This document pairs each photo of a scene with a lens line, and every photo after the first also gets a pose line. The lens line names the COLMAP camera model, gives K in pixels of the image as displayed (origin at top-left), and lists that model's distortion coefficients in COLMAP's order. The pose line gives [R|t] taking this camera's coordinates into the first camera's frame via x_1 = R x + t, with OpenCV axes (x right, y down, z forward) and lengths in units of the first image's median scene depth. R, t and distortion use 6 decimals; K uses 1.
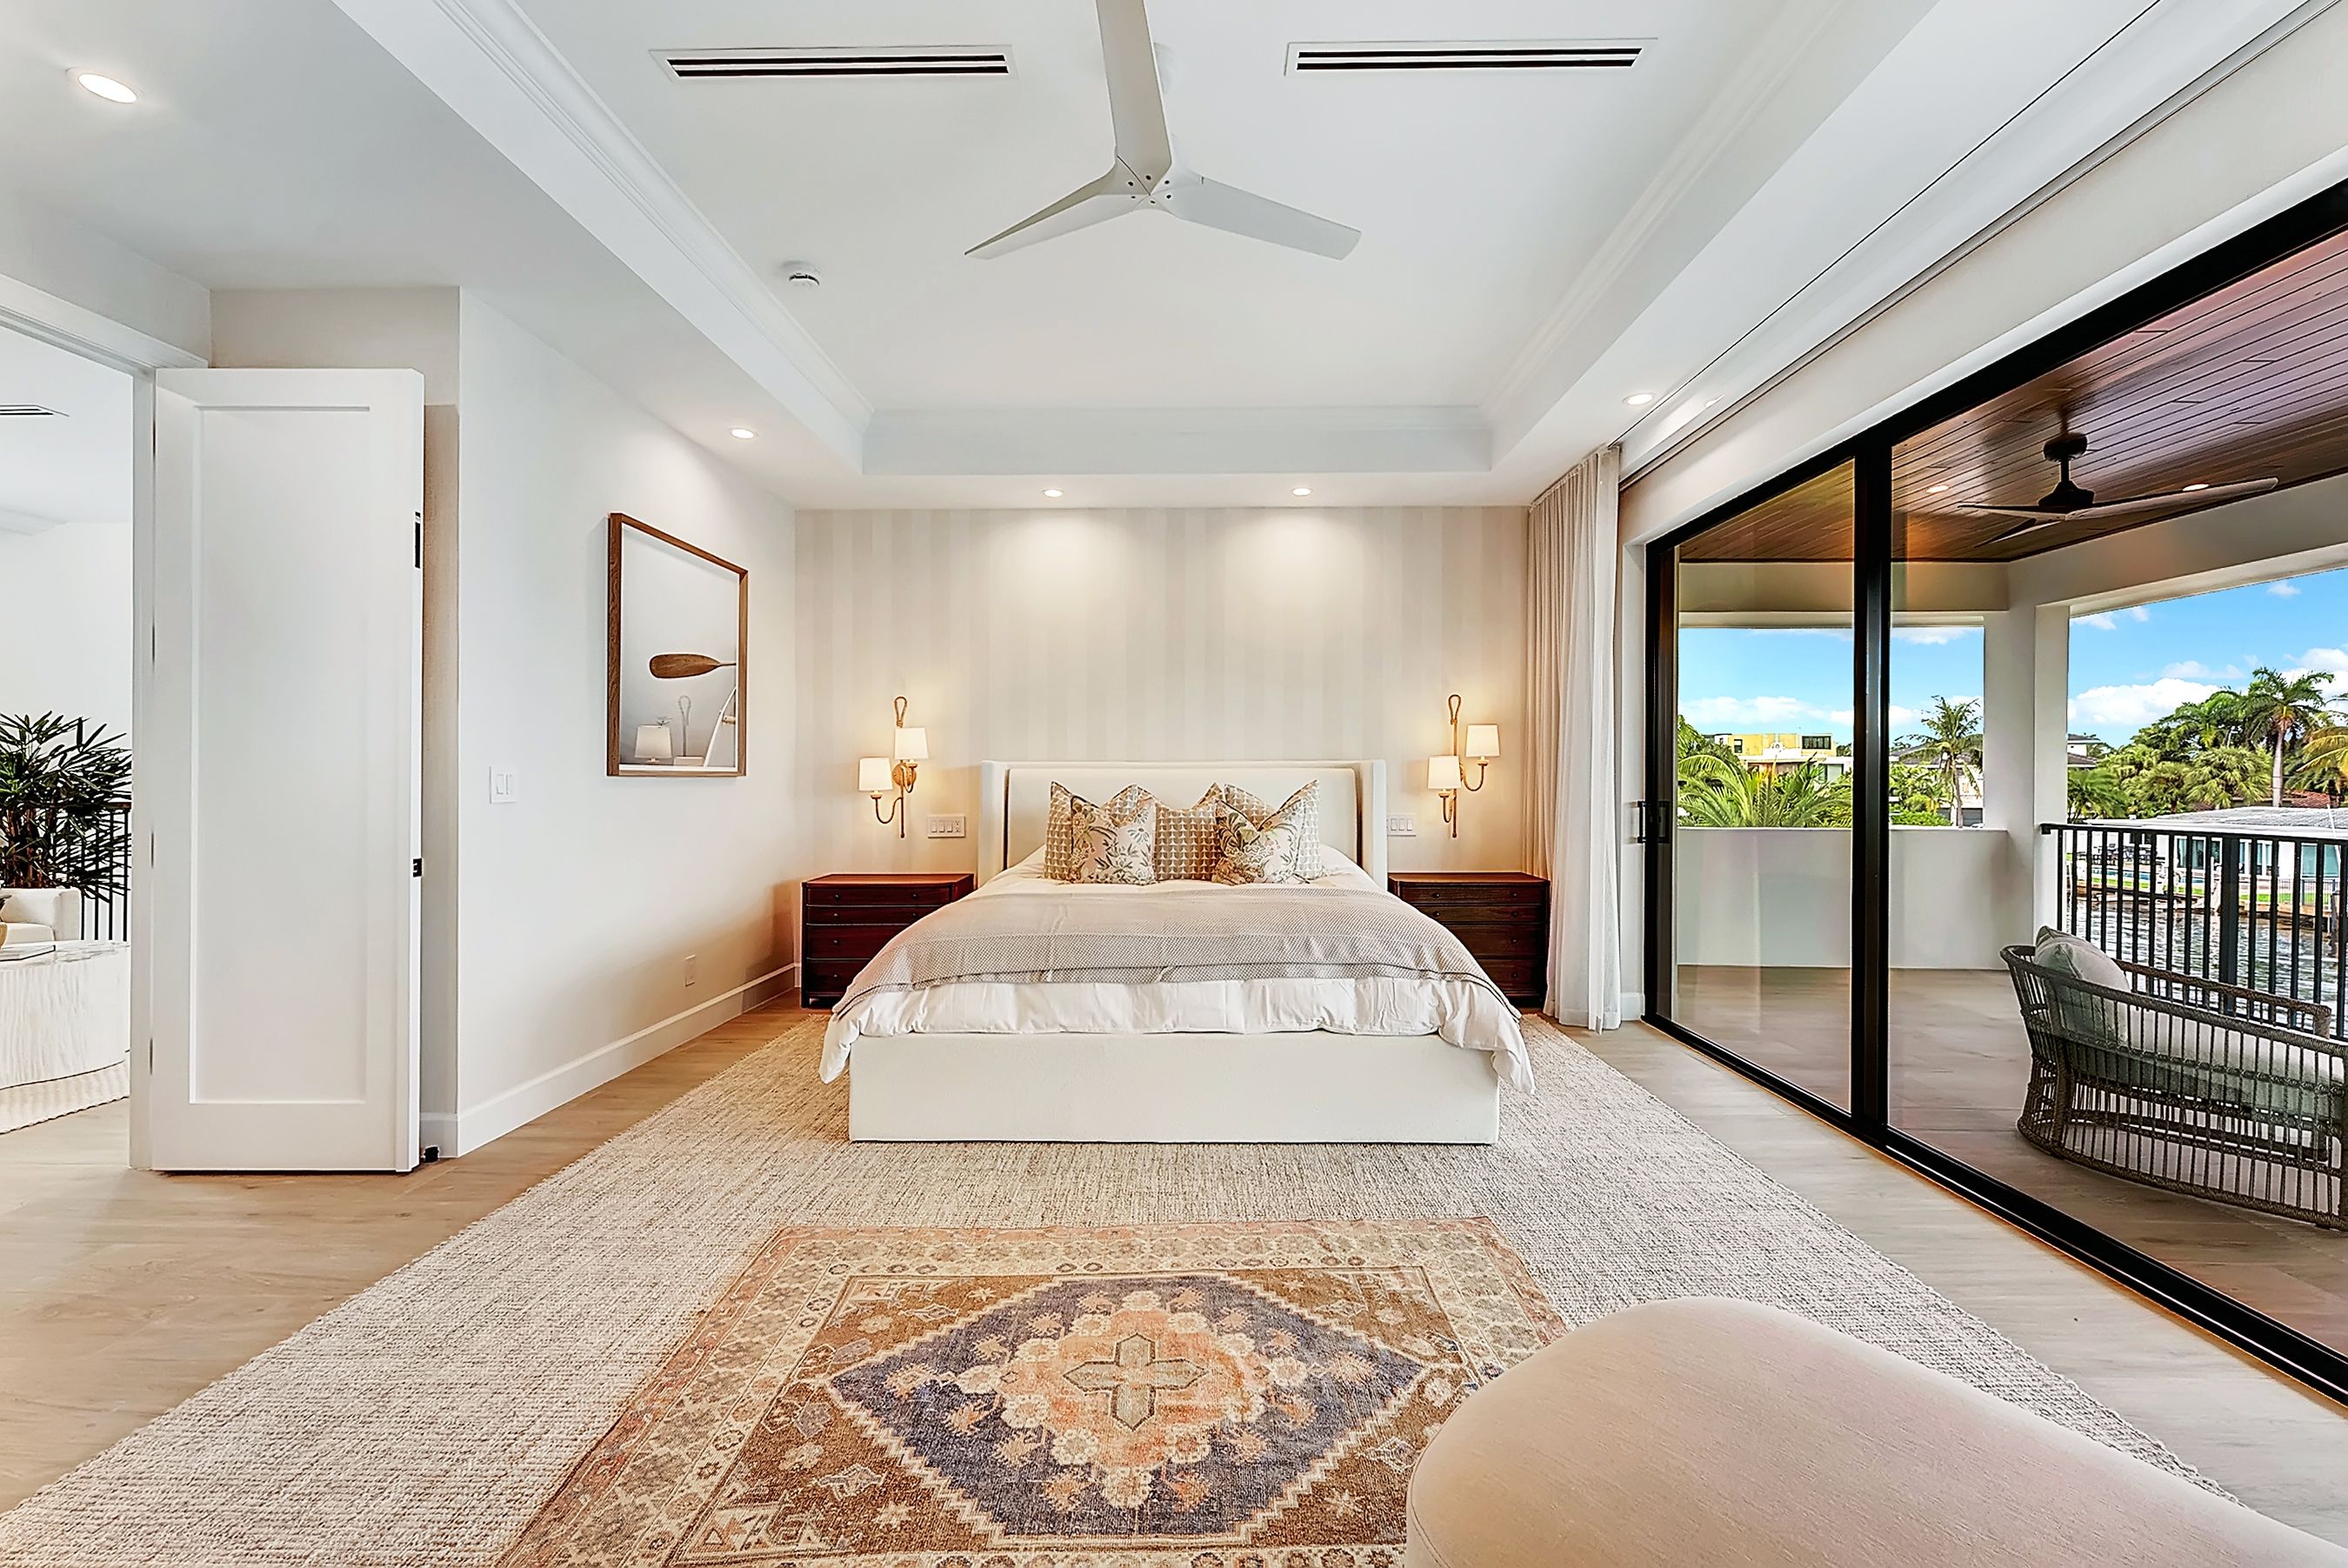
lens RADIAL K [[952.3, 0, 1191.4], [0, 952.3, 778.9], [0, 0, 1]] dist [0.001414, 0.000048]
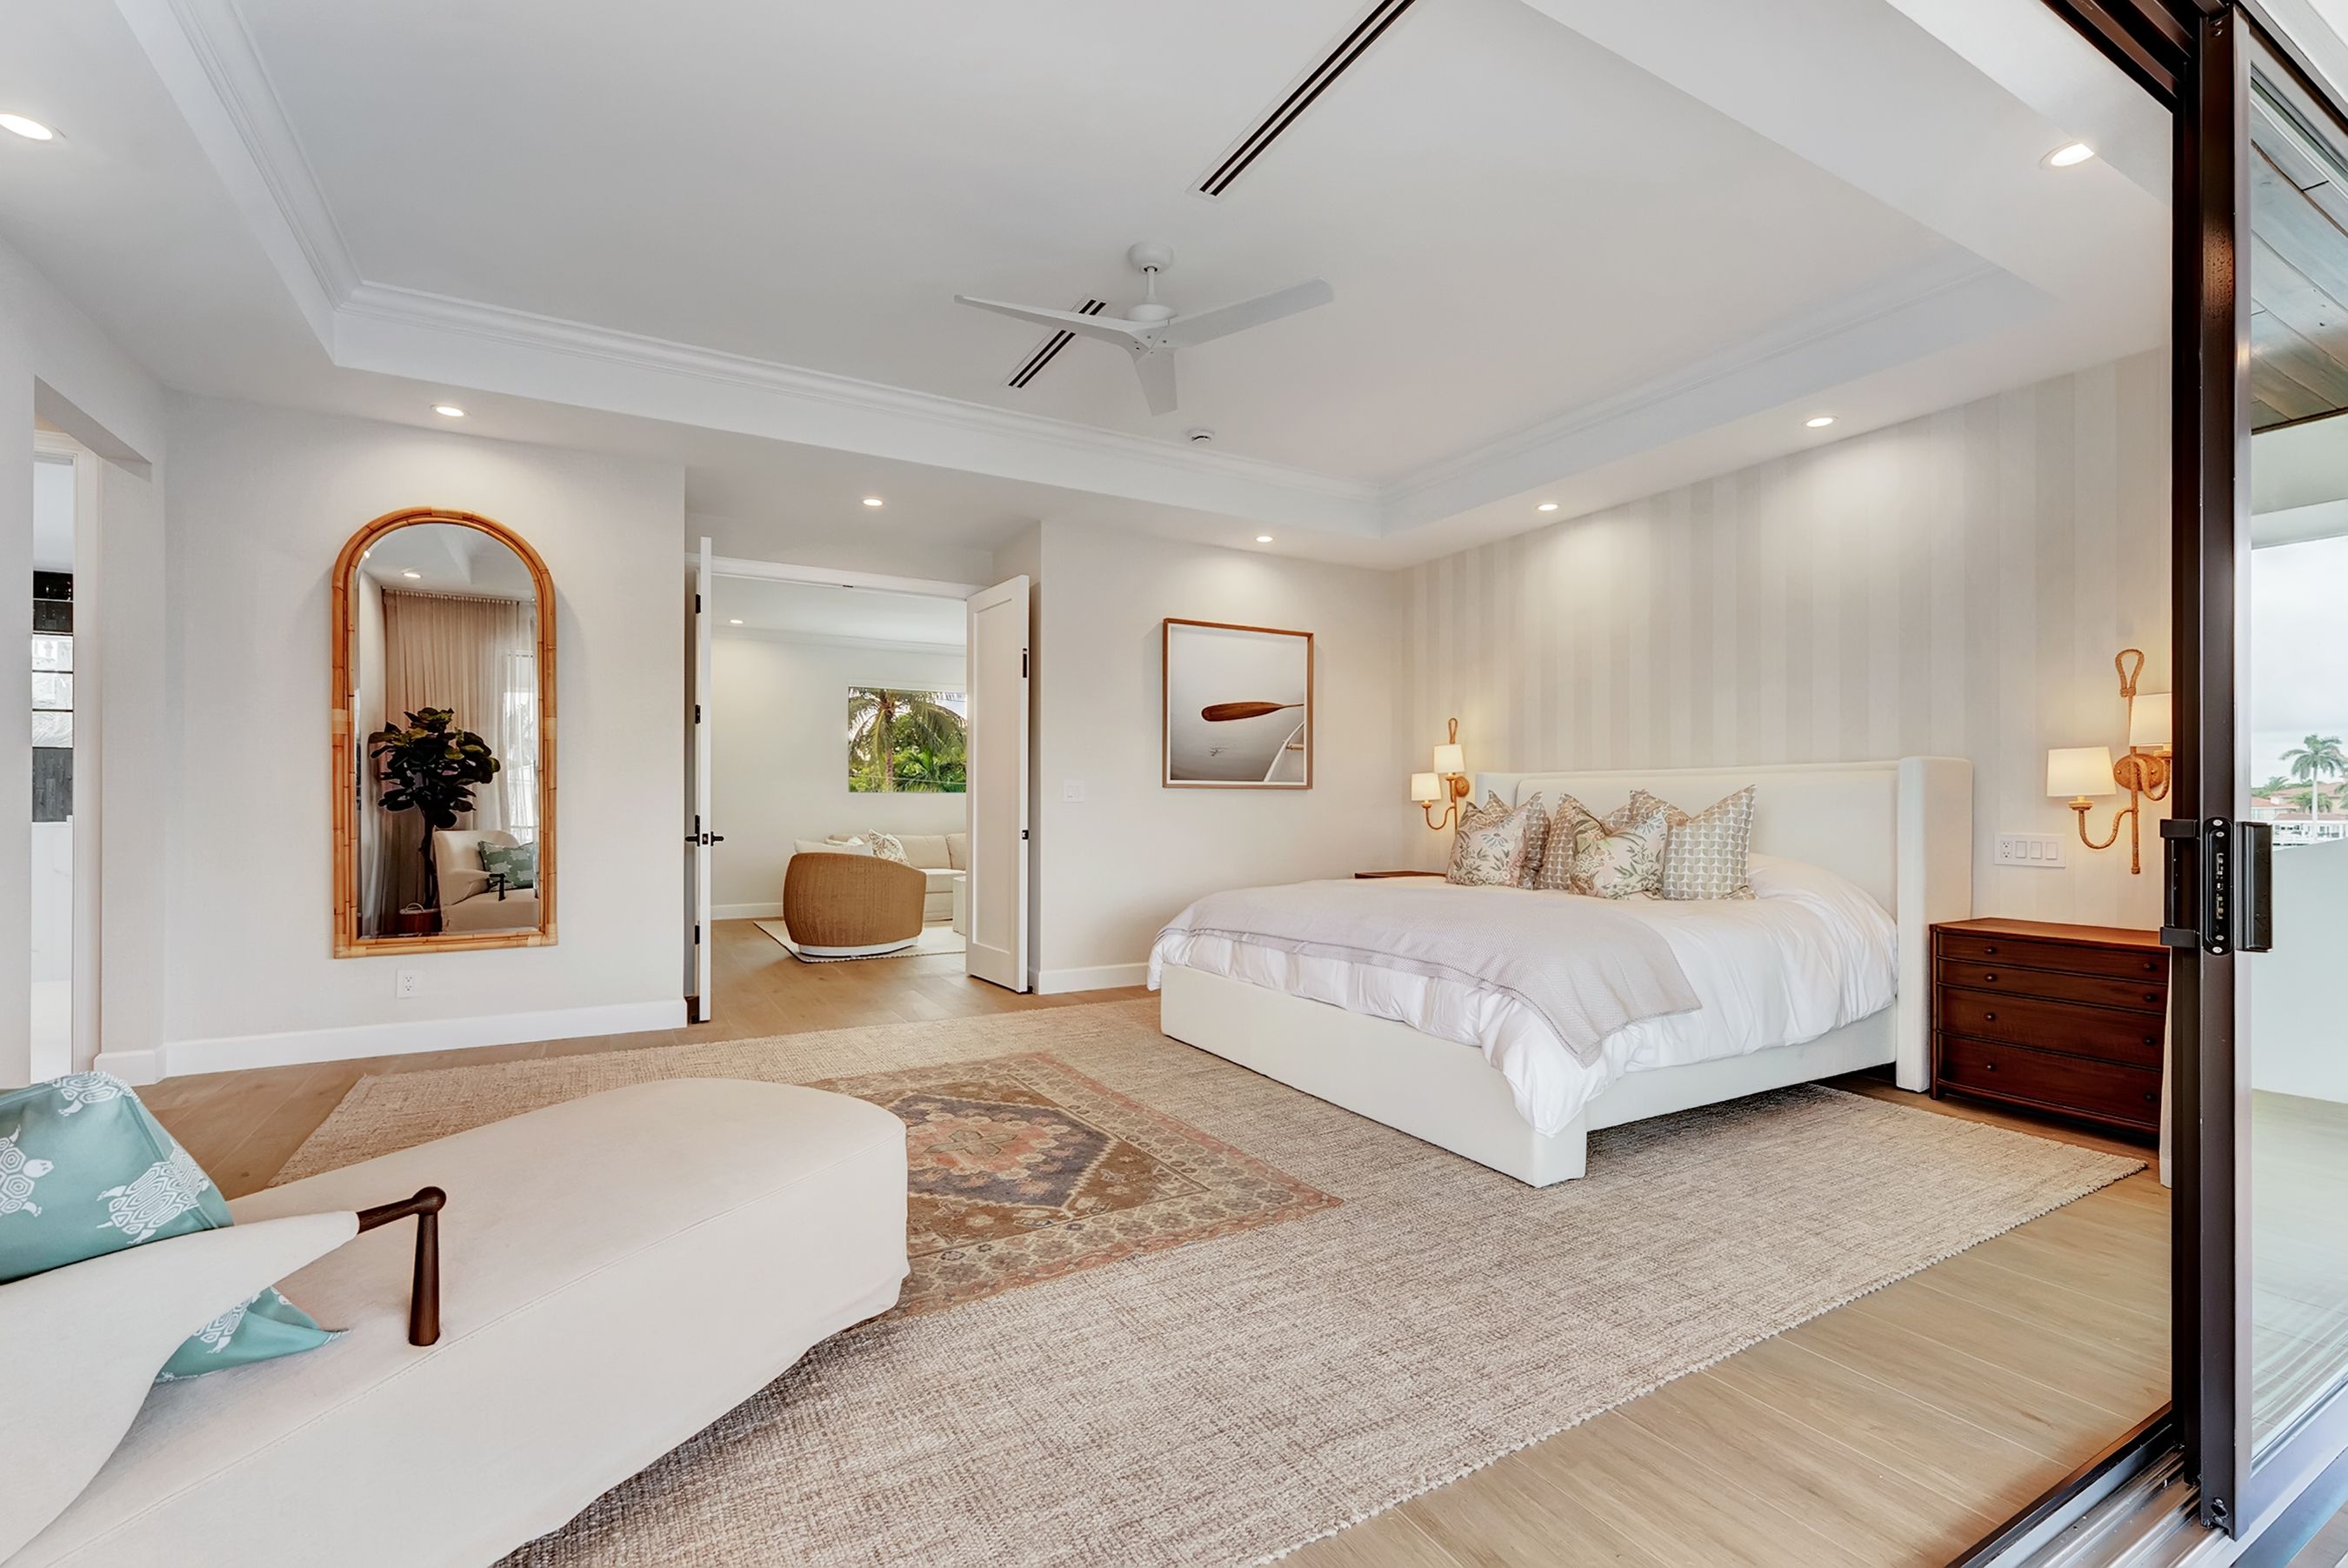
lens RADIAL K [[910.3, 0, 1172.4], [0, 910.3, 802.8], [0, 0, 1]] dist [0.000614, -0.000016]
pose [[0.545927, 0.000262, -0.837833, 0.853688], [0.002638, 0.999994, 0.002032, 0.023640], [0.837829, -0.003320, 0.545923, 0.258619]]
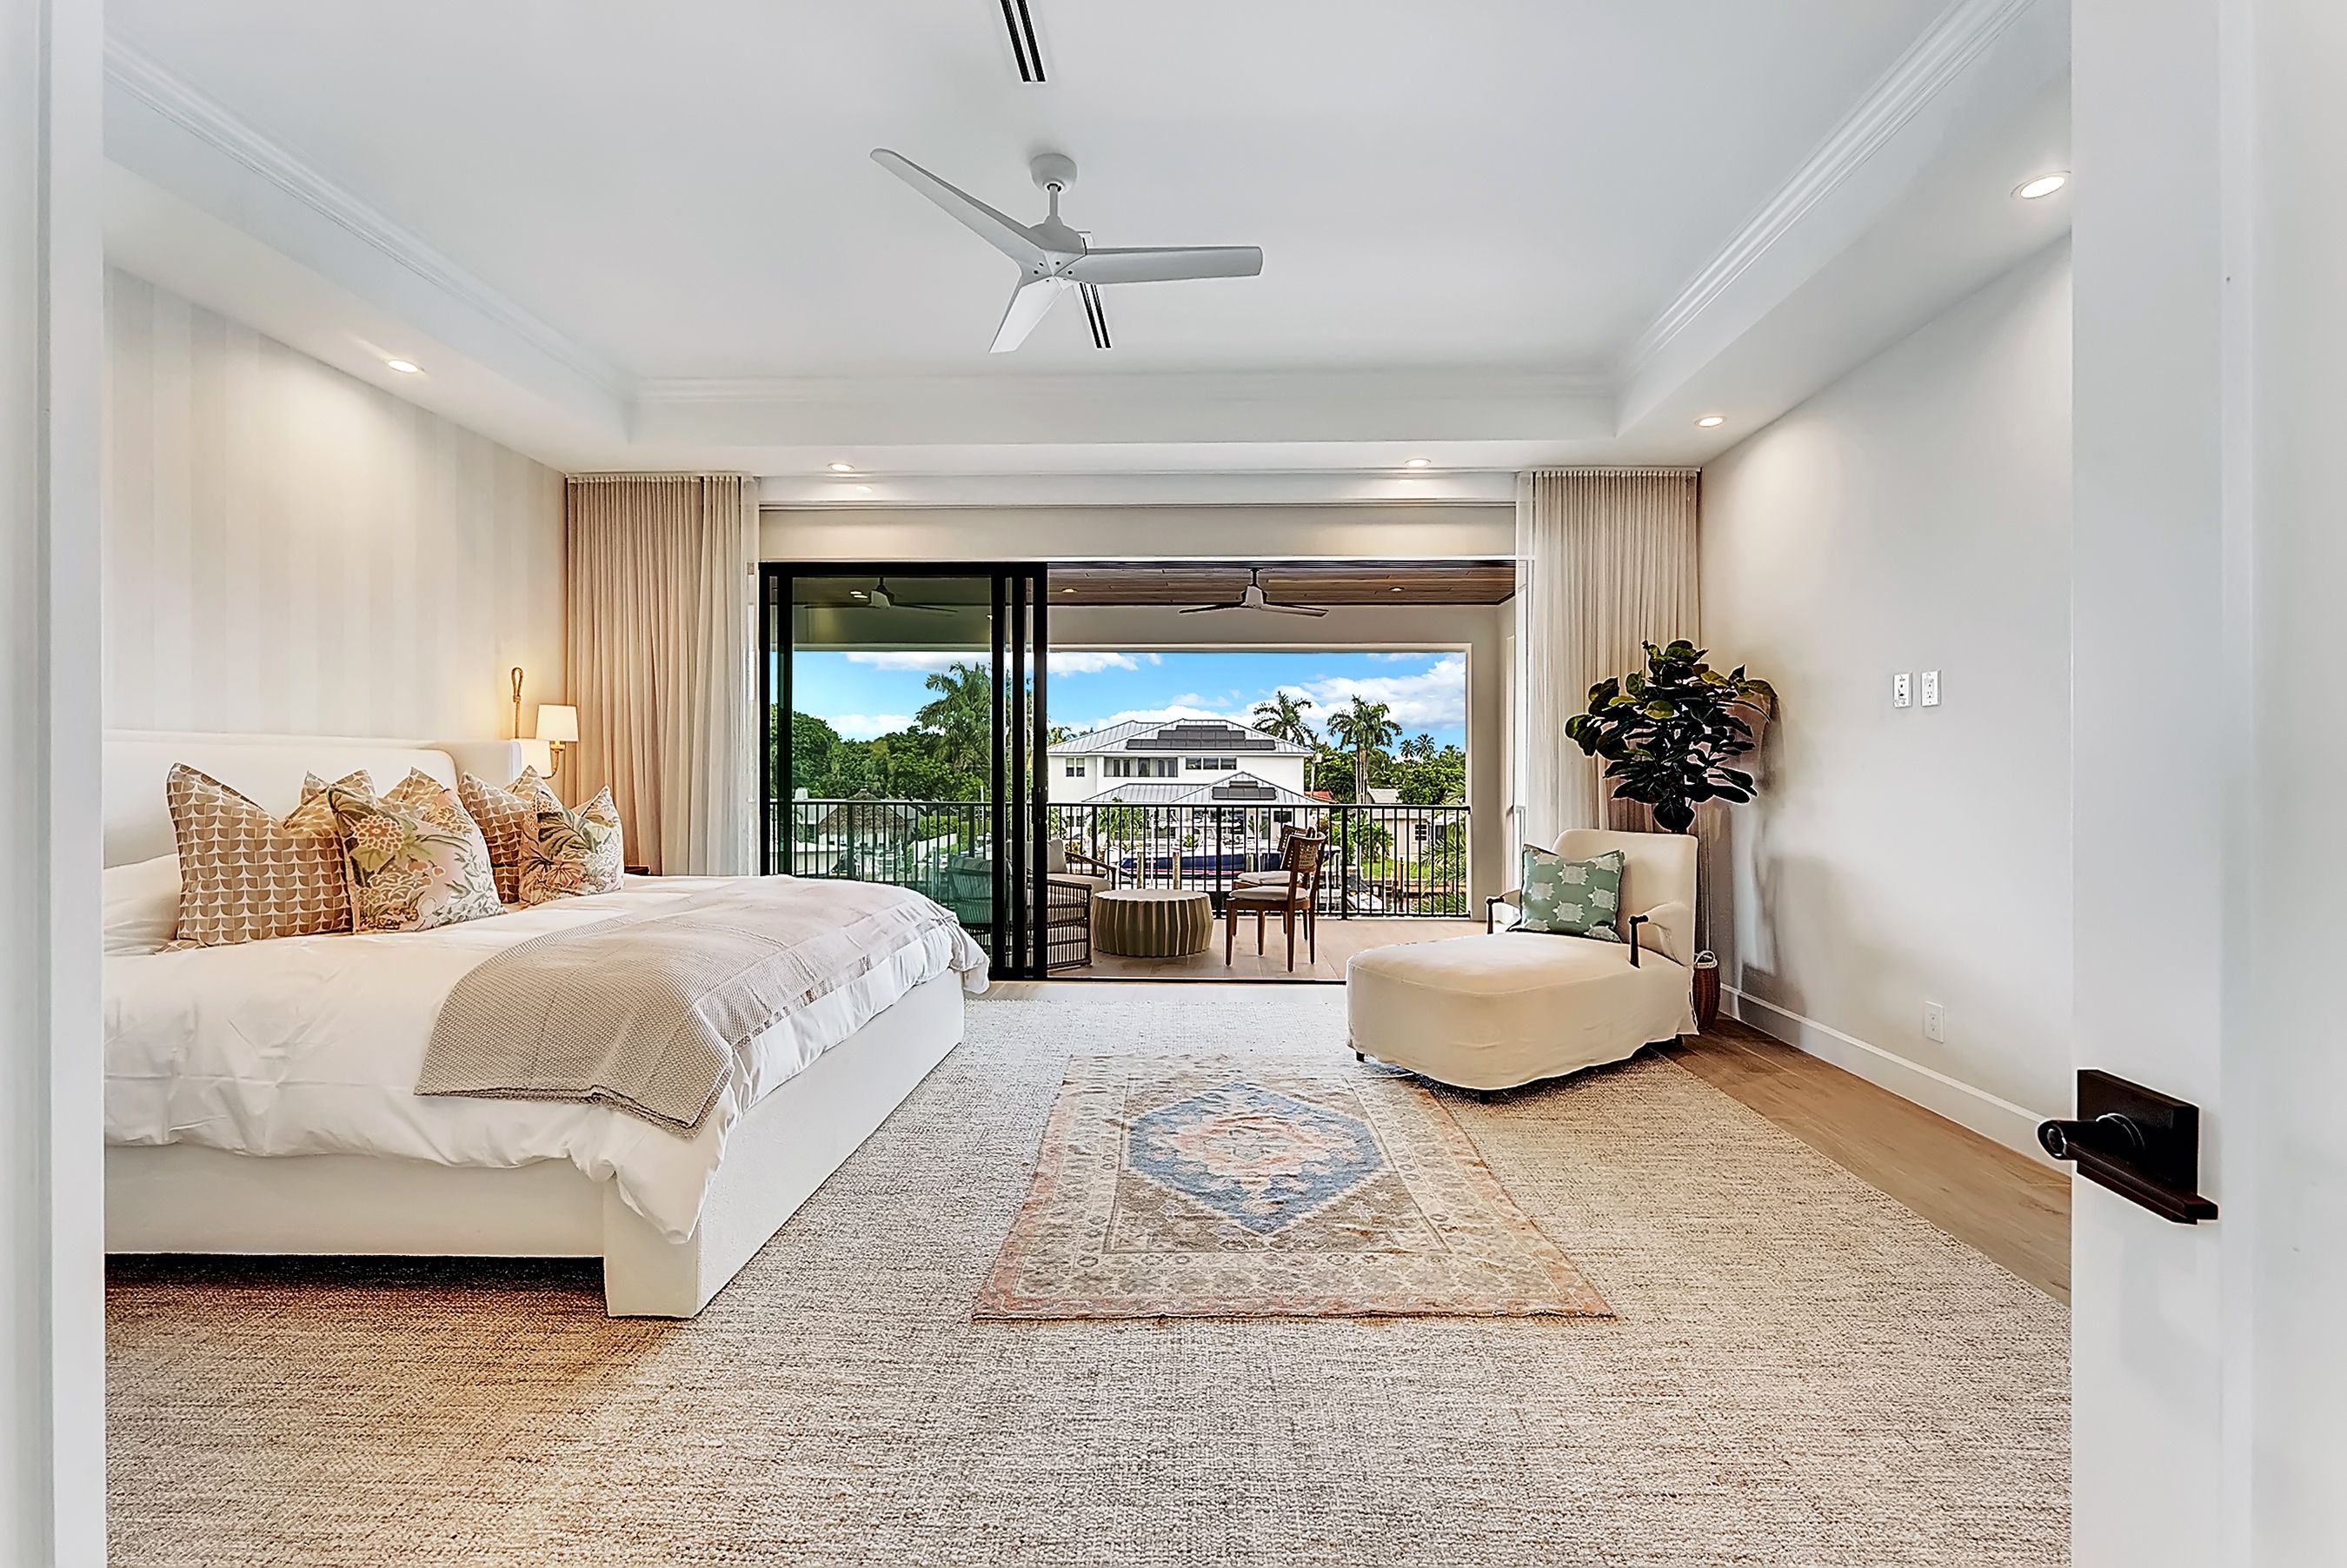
lens RADIAL K [[951.8, 0, 1190.9], [0, 951.8, 778.9], [0, 0, 1]] dist [0.001414, 0.000048]
pose [[0.011251, -0.003743, 0.999930, -0.989276], [-0.004837, 0.999981, 0.003798, 0.010469], [-0.999925, -0.004880, 0.011232, 0.650781]]
